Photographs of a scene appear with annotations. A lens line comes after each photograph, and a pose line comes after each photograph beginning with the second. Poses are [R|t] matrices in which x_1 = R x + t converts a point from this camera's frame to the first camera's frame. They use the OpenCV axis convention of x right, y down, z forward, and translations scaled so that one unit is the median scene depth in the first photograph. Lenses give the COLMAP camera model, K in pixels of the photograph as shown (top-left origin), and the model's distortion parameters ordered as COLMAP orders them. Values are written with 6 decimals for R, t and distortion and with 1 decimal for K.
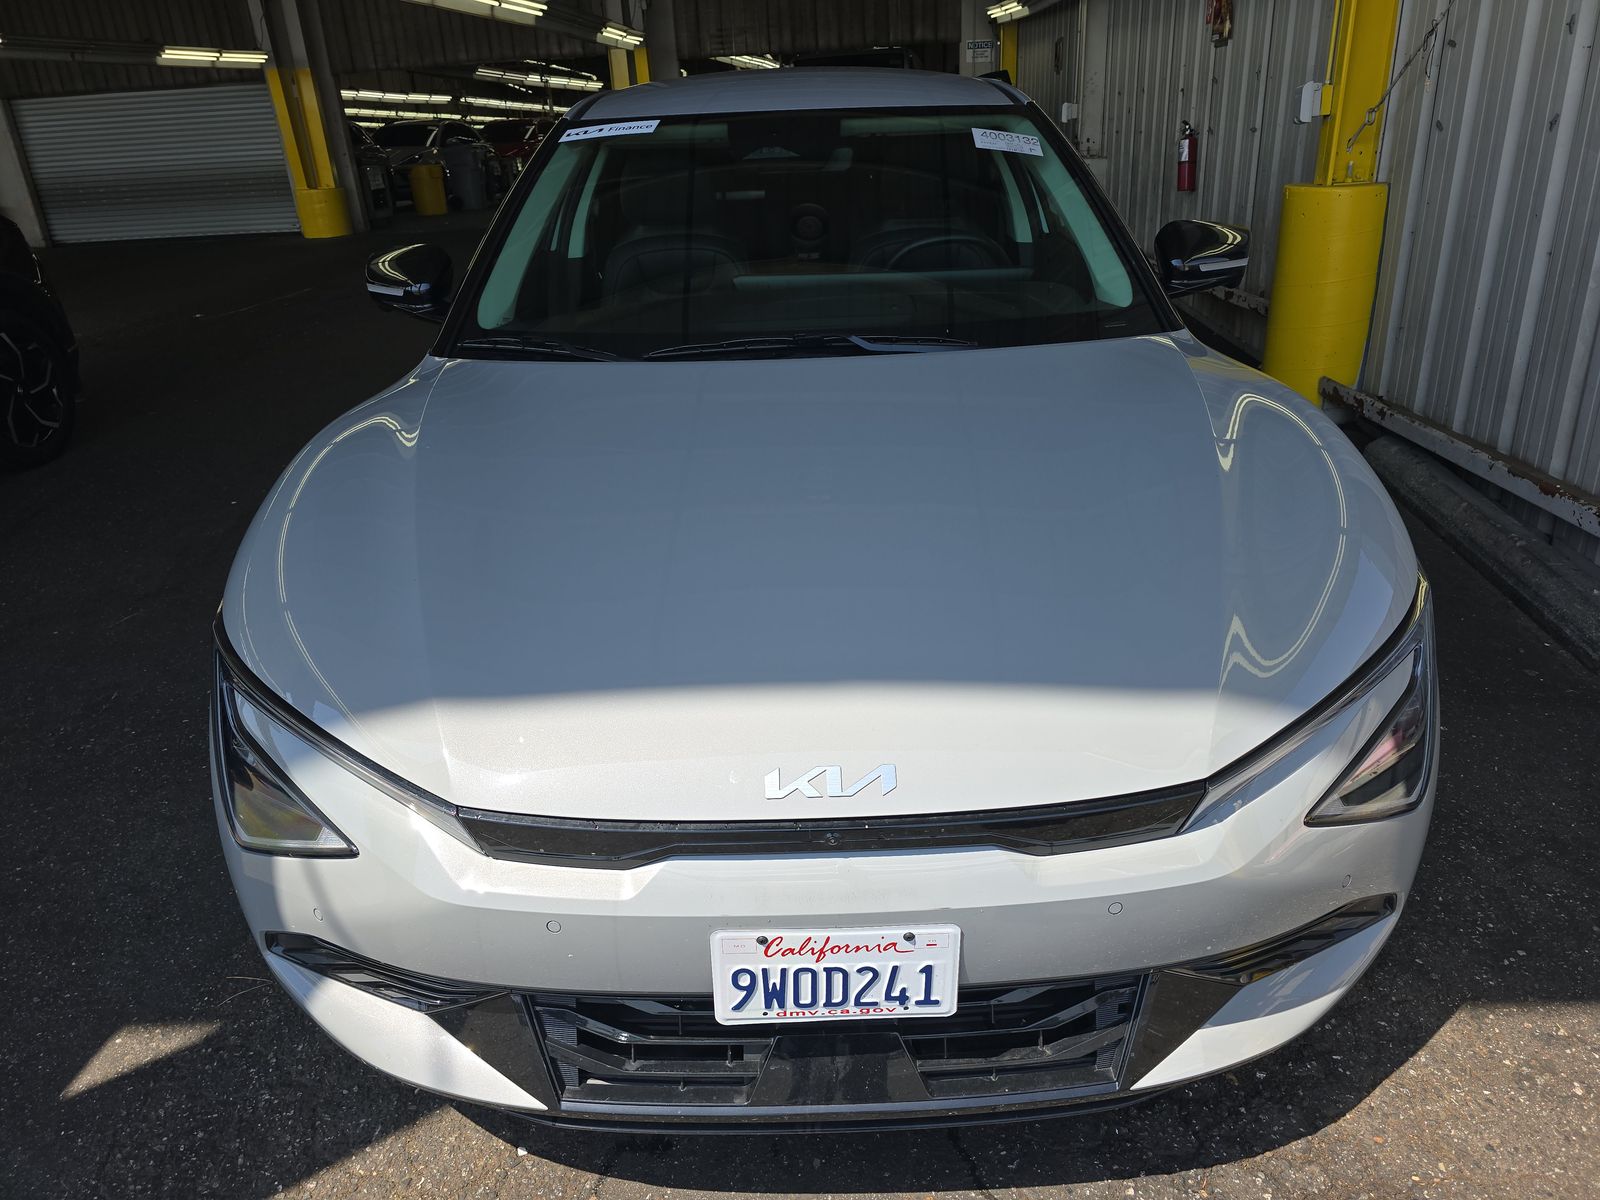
lens RADIAL K [[1097.0, 0, 808.2], [0, 1097.0, 591.9], [0, 0, 1]] dist [0.052787, -0.046708]
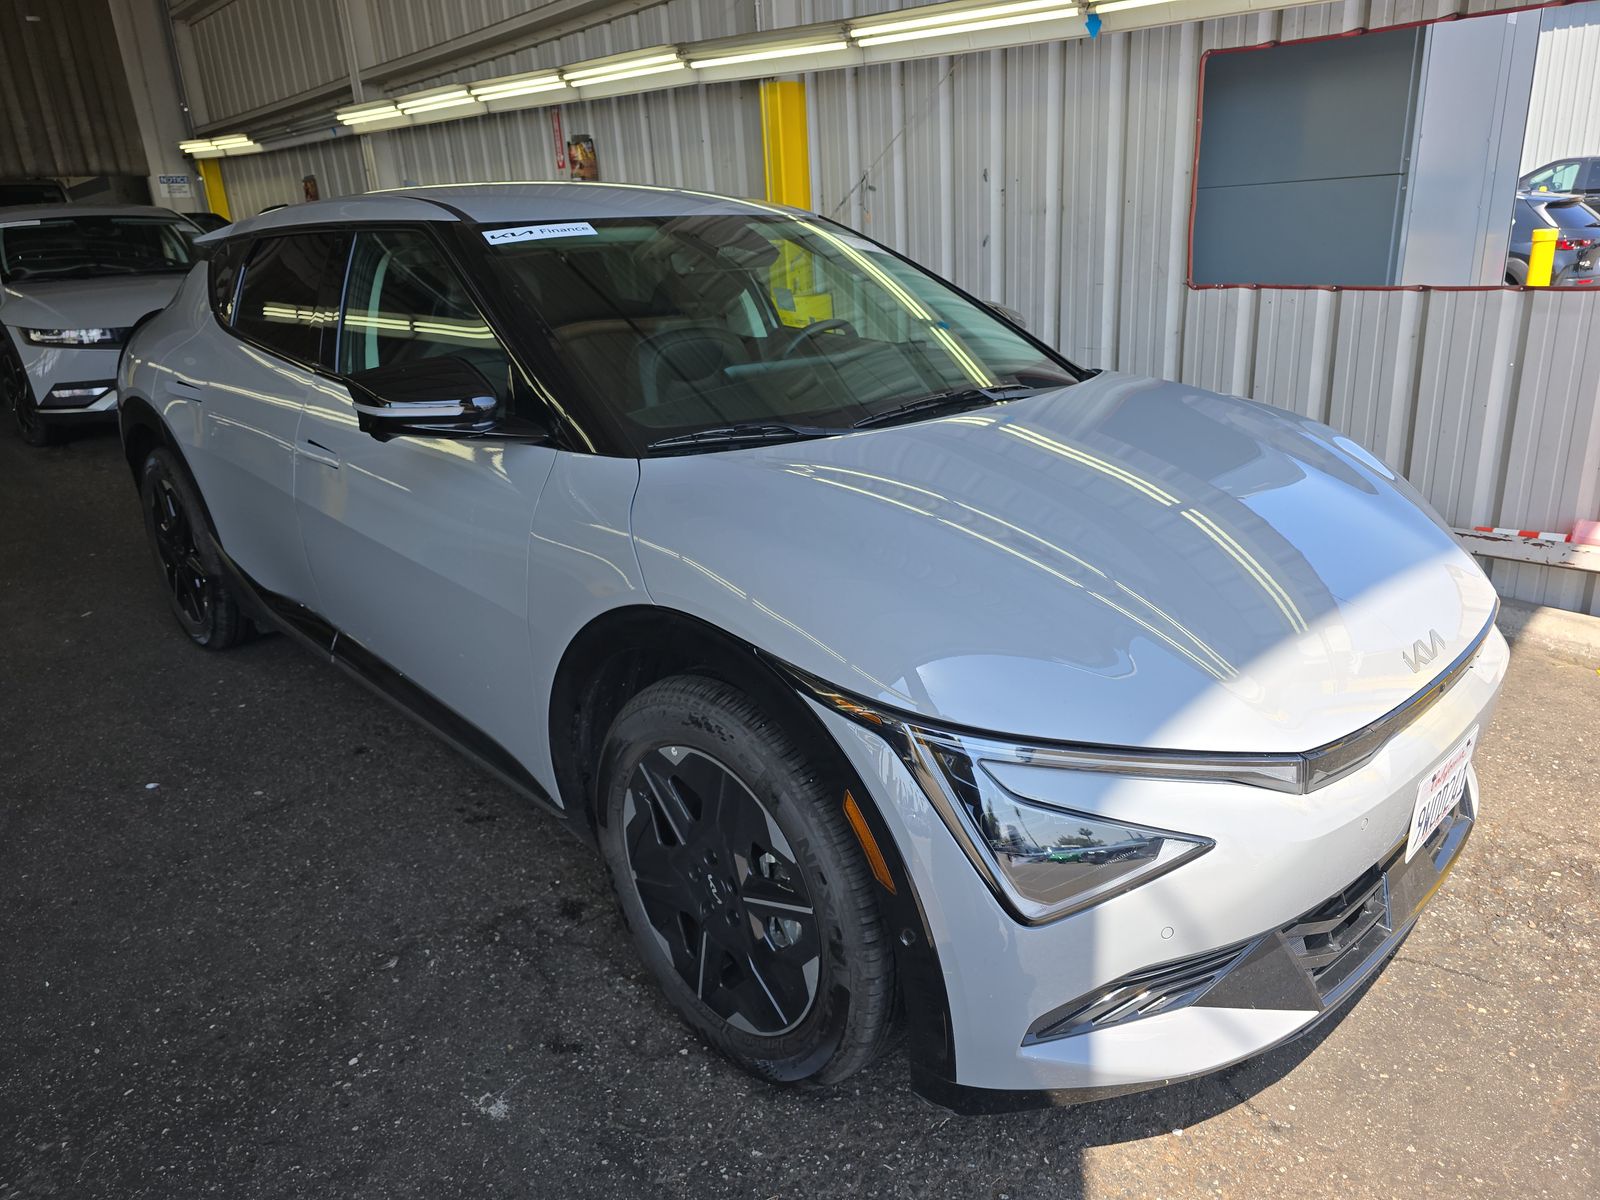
lens RADIAL K [[1097.0, 0, 808.2], [0, 1097.0, 591.9], [0, 0, 1]] dist [0.052787, -0.046708]
pose [[0.714594, -0.205819, 0.668576, -0.191446], [0.283071, 0.959071, -0.007308, -0.014214], [-0.639708, 0.194477, 0.743608, 0.058107]]
